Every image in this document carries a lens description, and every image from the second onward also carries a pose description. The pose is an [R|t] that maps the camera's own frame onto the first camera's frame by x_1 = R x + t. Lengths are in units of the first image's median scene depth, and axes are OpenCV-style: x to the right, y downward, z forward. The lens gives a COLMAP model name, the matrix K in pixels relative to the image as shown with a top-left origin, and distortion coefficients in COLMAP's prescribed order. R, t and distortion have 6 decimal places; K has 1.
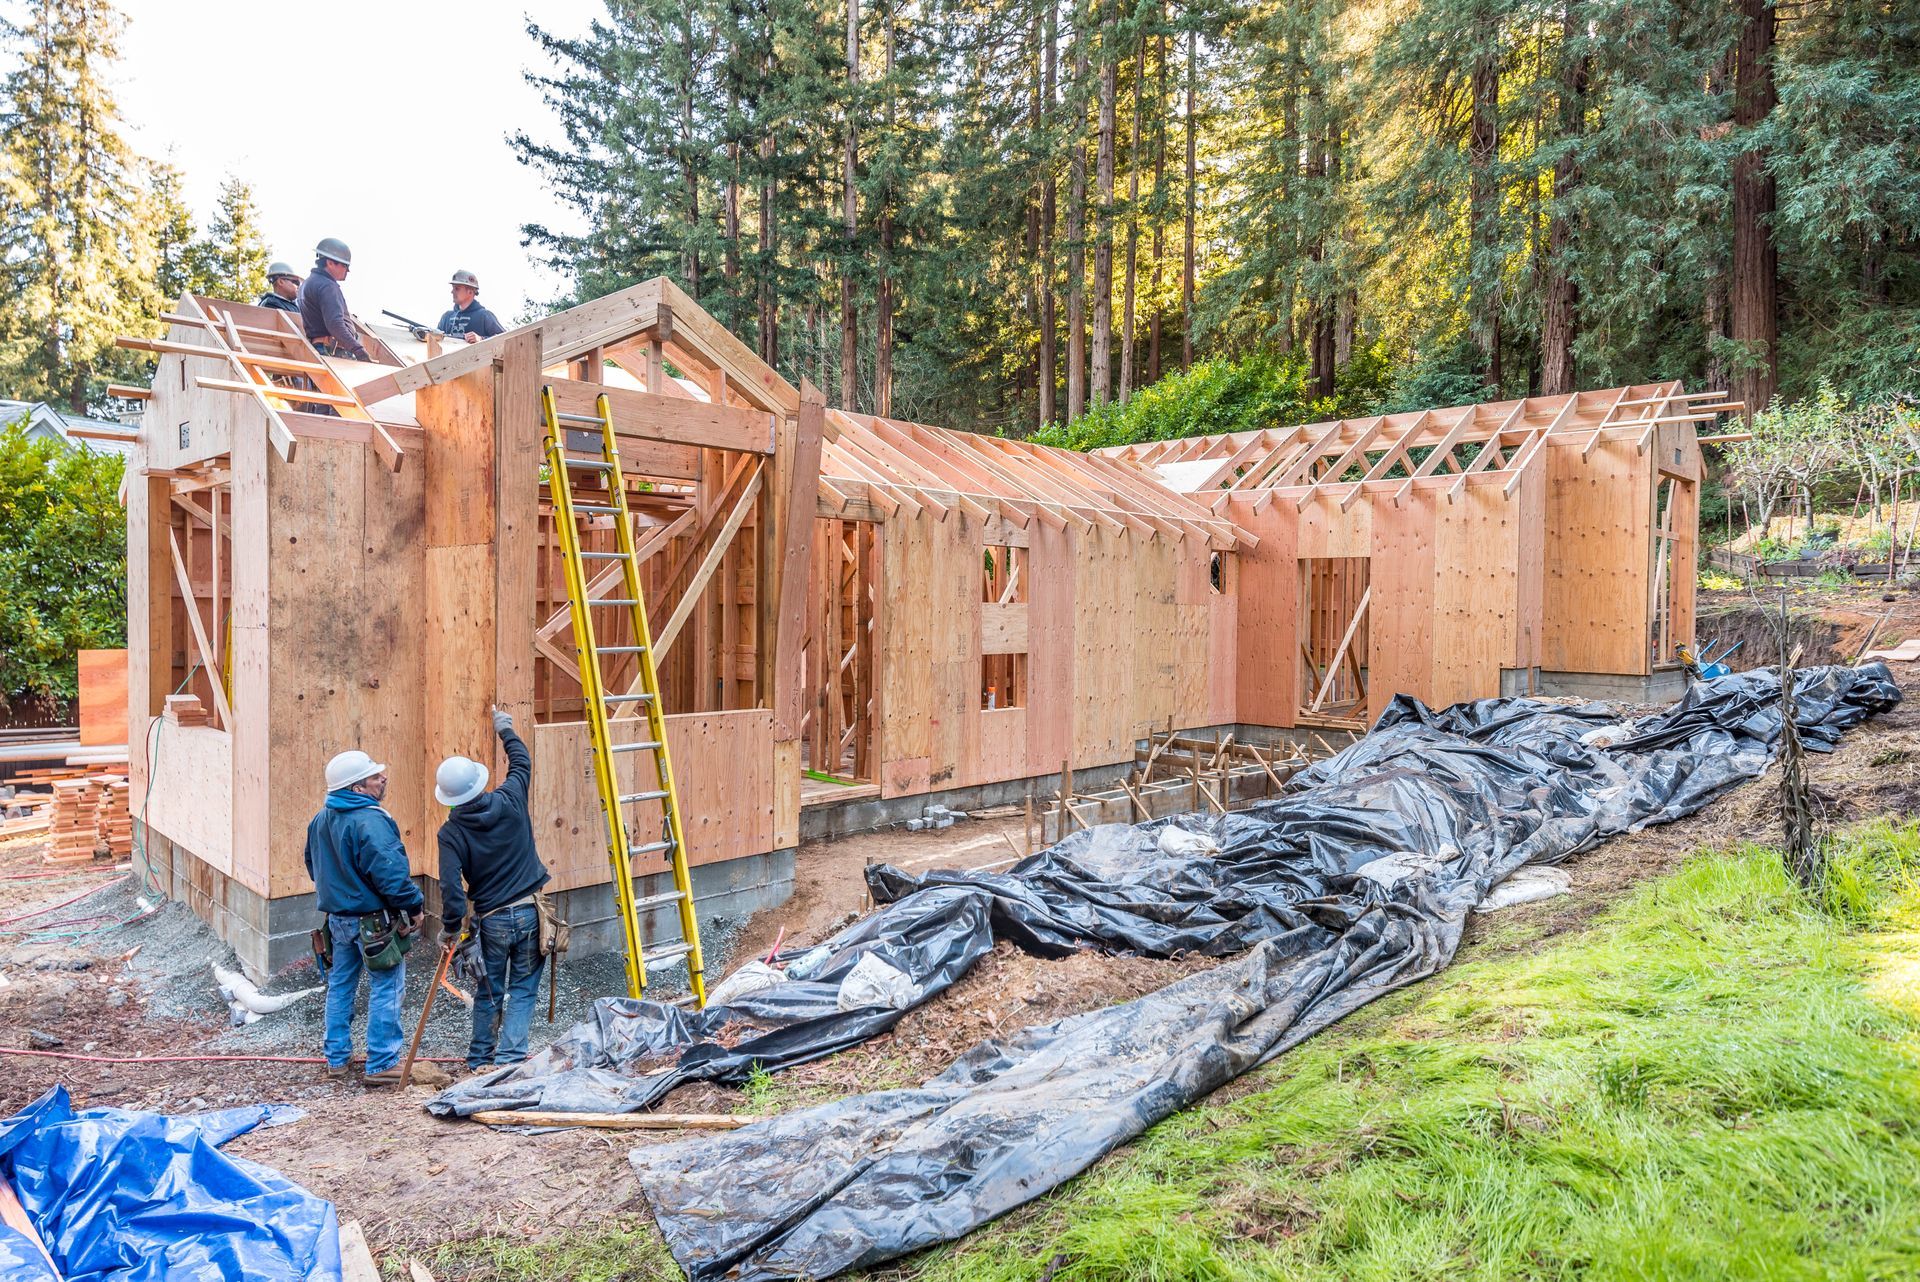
lens RADIAL K [[1132.0, 0, 950.3], [0, 1132.0, 639.9], [0, 0, 1]] dist [0.045826, -0.008711]
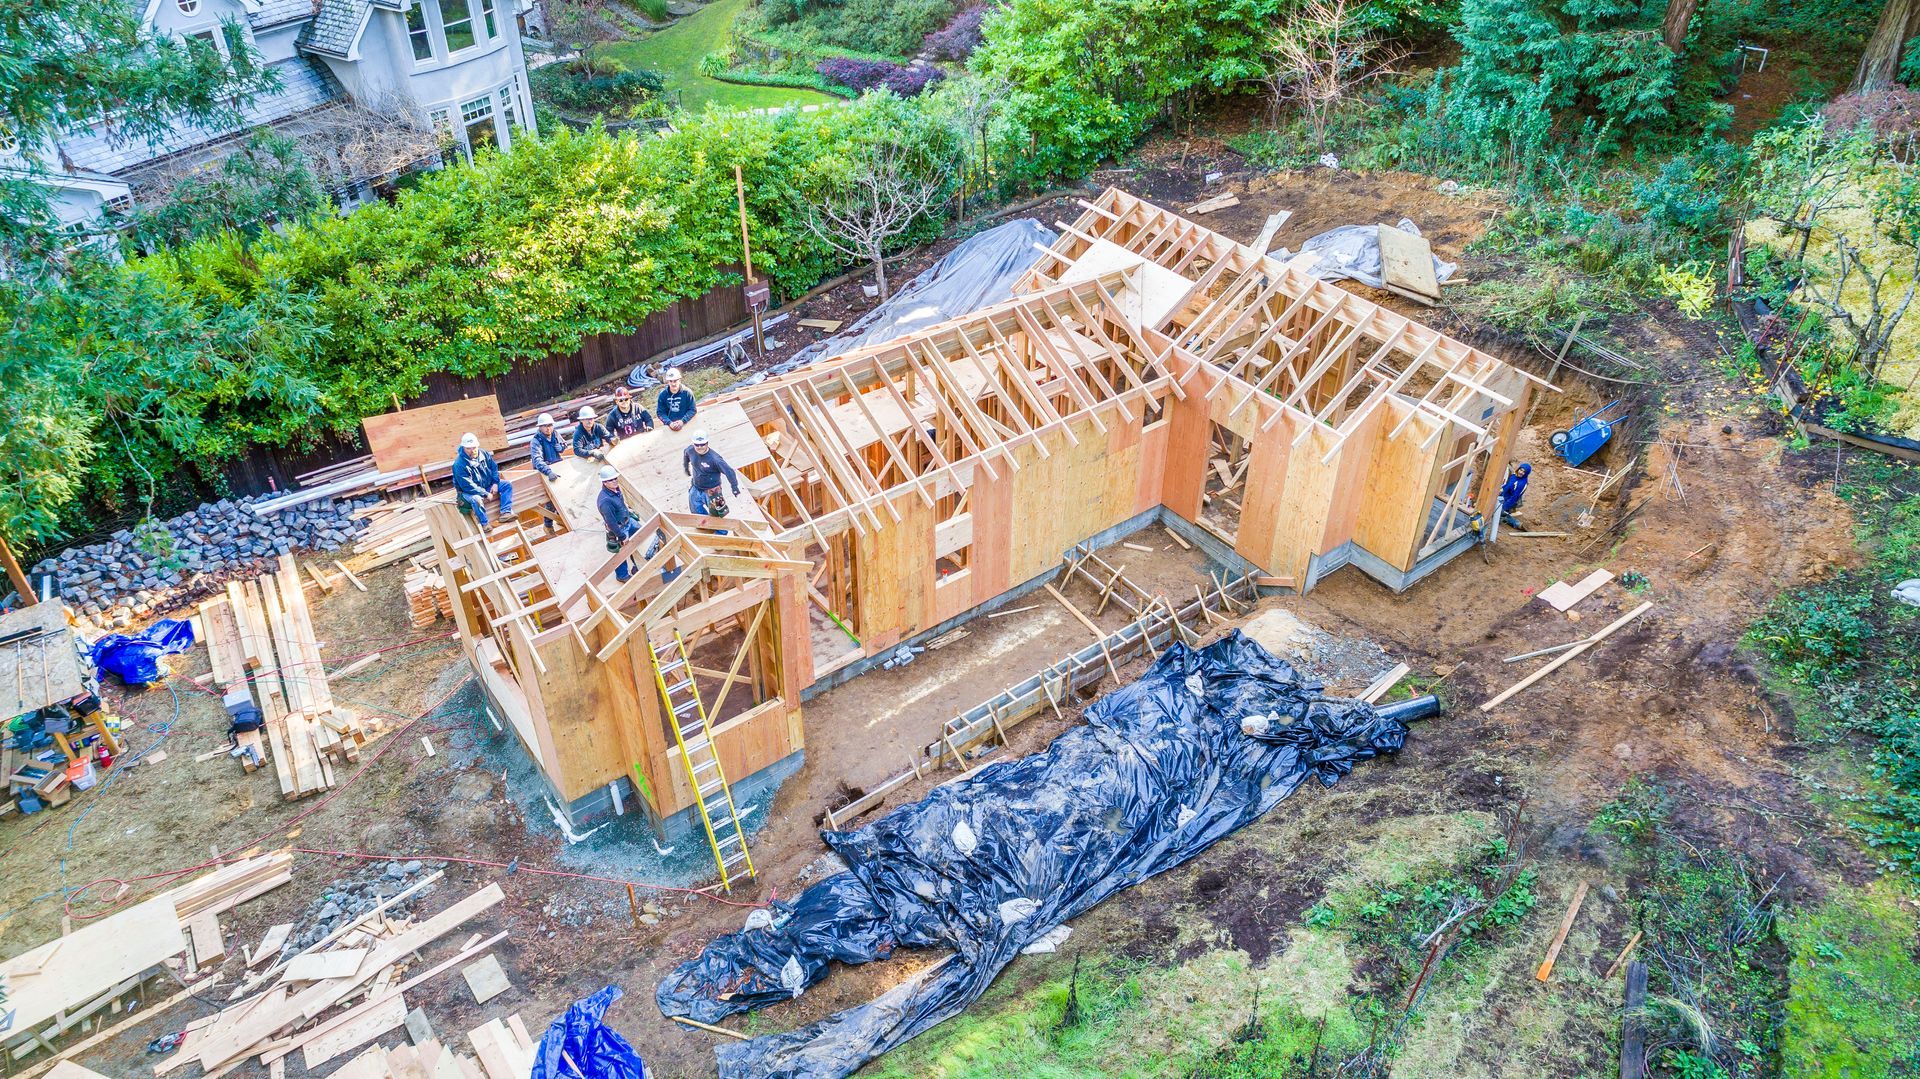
lens RADIAL K [[1302.0, 0, 954.4], [0, 1302.0, 568.6], [0, 0, 1]] dist [-0.012770, 0.005856]
pose [[0.988911, 0.087441, -0.120040, 0.283301], [-0.000227, 0.809177, 0.587565, -1.083062], [0.148511, -0.581022, 0.800223, -0.443575]]
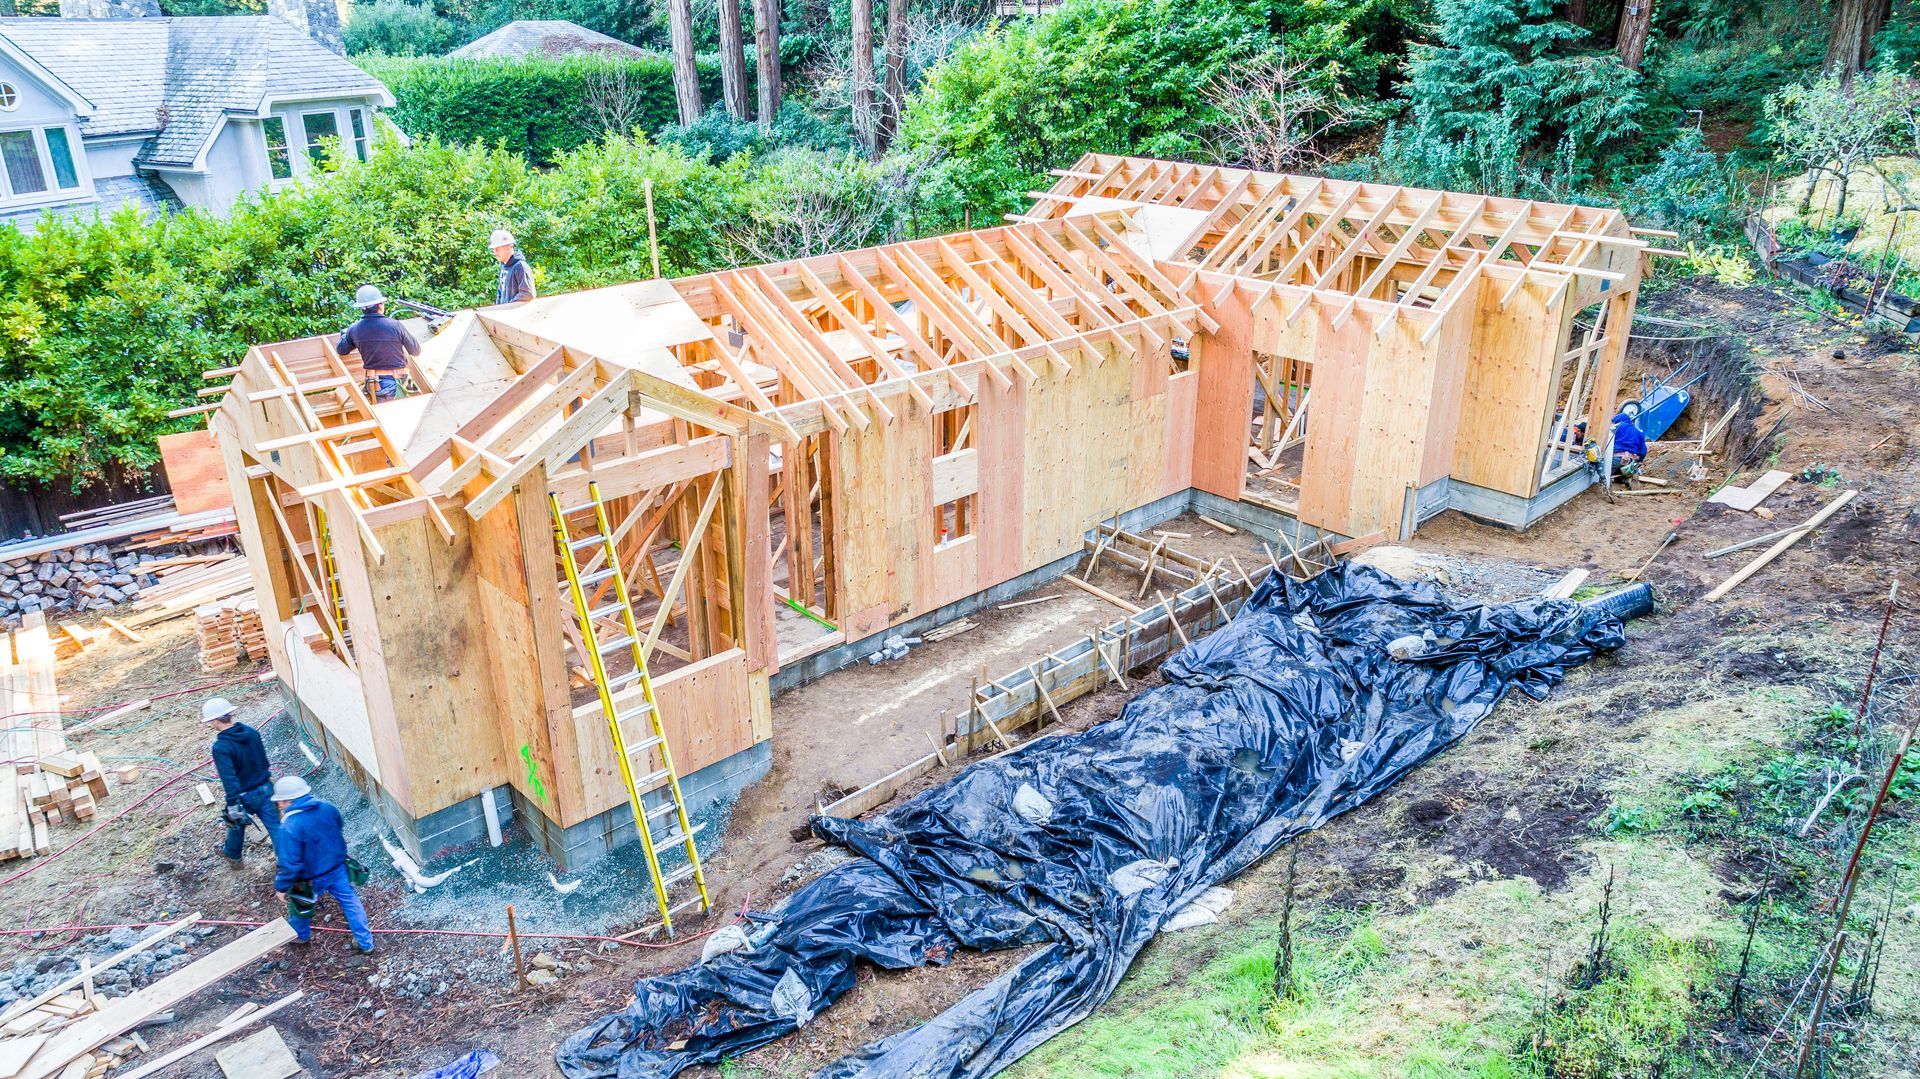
lens RADIAL K [[1302.0, 0, 956.5], [0, 1302.0, 557.3], [0, 0, 1]] dist [-0.012770, 0.005856]
pose [[0.999019, 0.005669, -0.043921, 0.116952], [0.010918, 0.929629, 0.368335, -0.455929], [0.042919, -0.368453, 0.928655, -0.264123]]
